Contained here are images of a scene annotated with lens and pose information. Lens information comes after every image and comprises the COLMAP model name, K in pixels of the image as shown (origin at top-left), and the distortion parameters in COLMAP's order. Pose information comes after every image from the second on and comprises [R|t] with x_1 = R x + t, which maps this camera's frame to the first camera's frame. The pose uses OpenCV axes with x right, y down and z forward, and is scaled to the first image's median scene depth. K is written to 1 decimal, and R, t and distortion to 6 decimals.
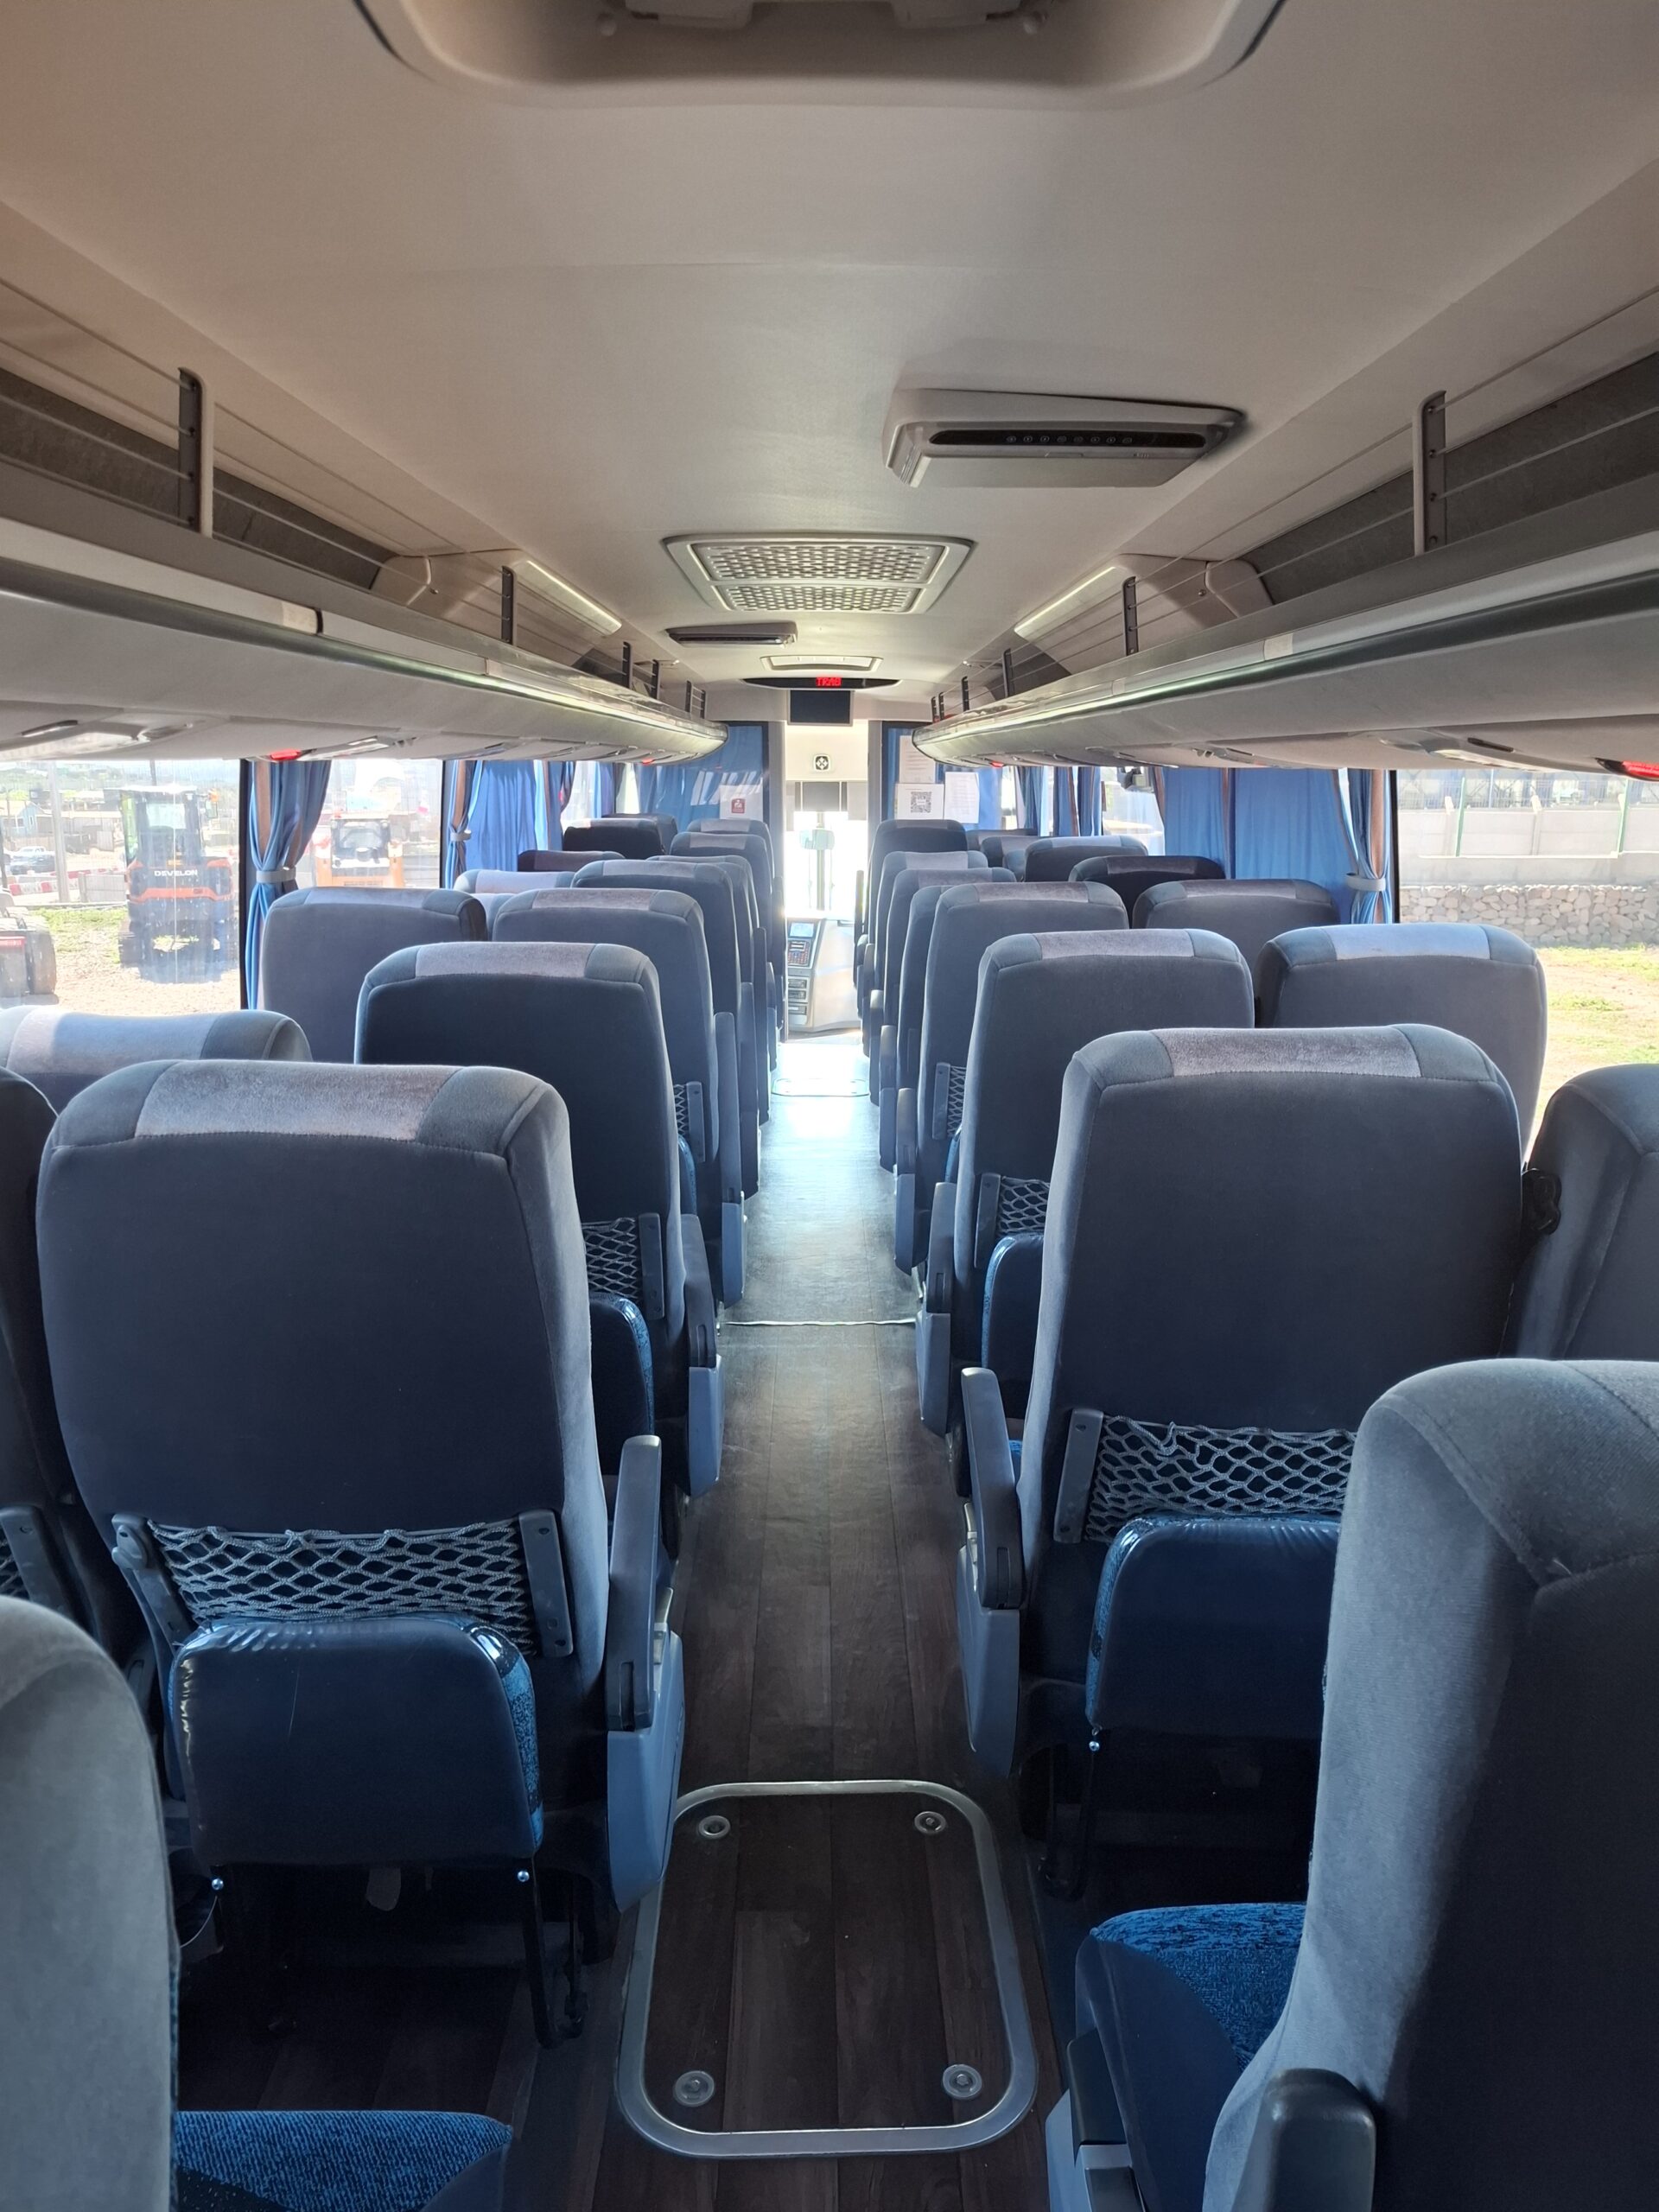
lens RADIAL K [[1493.2, 0, 829.5], [0, 1493.2, 1106.0], [0, 0, 1]] dist [0.103810, -0.106822]
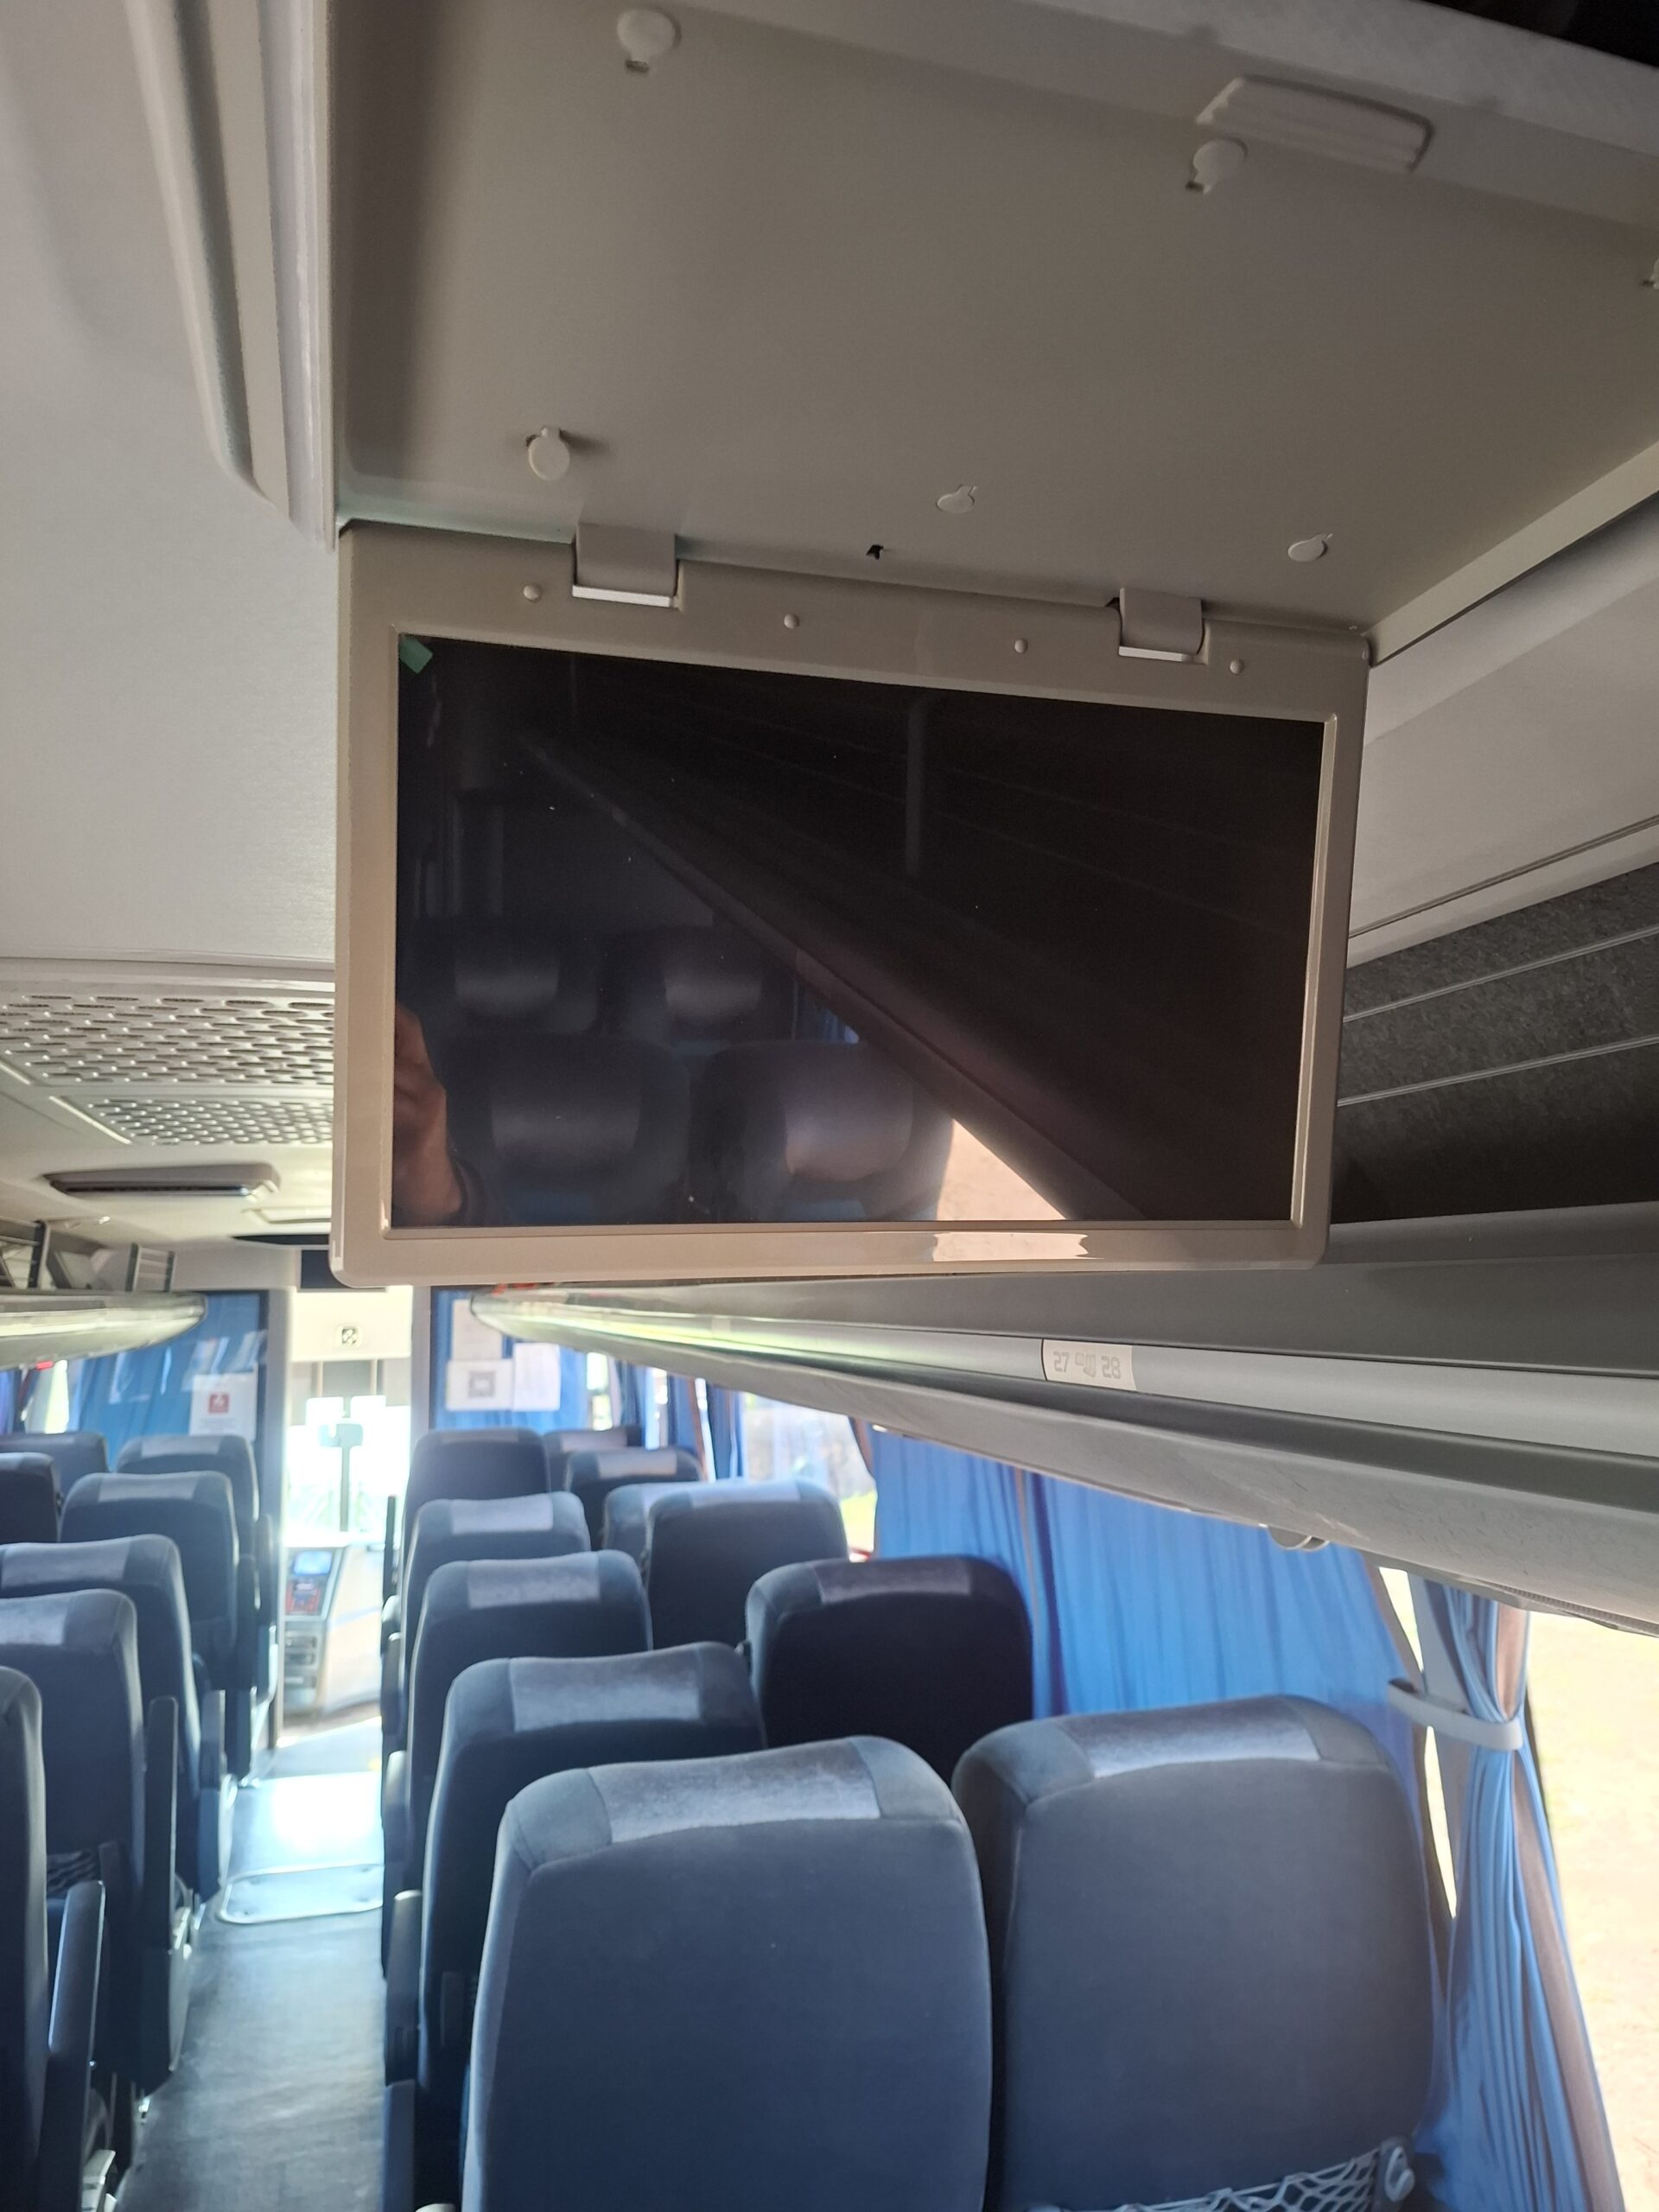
lens RADIAL K [[1525.3, 0, 846.4], [0, 1525.3, 1108.3], [0, 0, 1]] dist [0.072163, -0.068657]
pose [[0.958523, 0.017127, 0.284500, 0.014610], [0.081082, 0.940563, -0.329797, -0.064239], [-0.273239, 0.339186, 0.900163, 0.201055]]
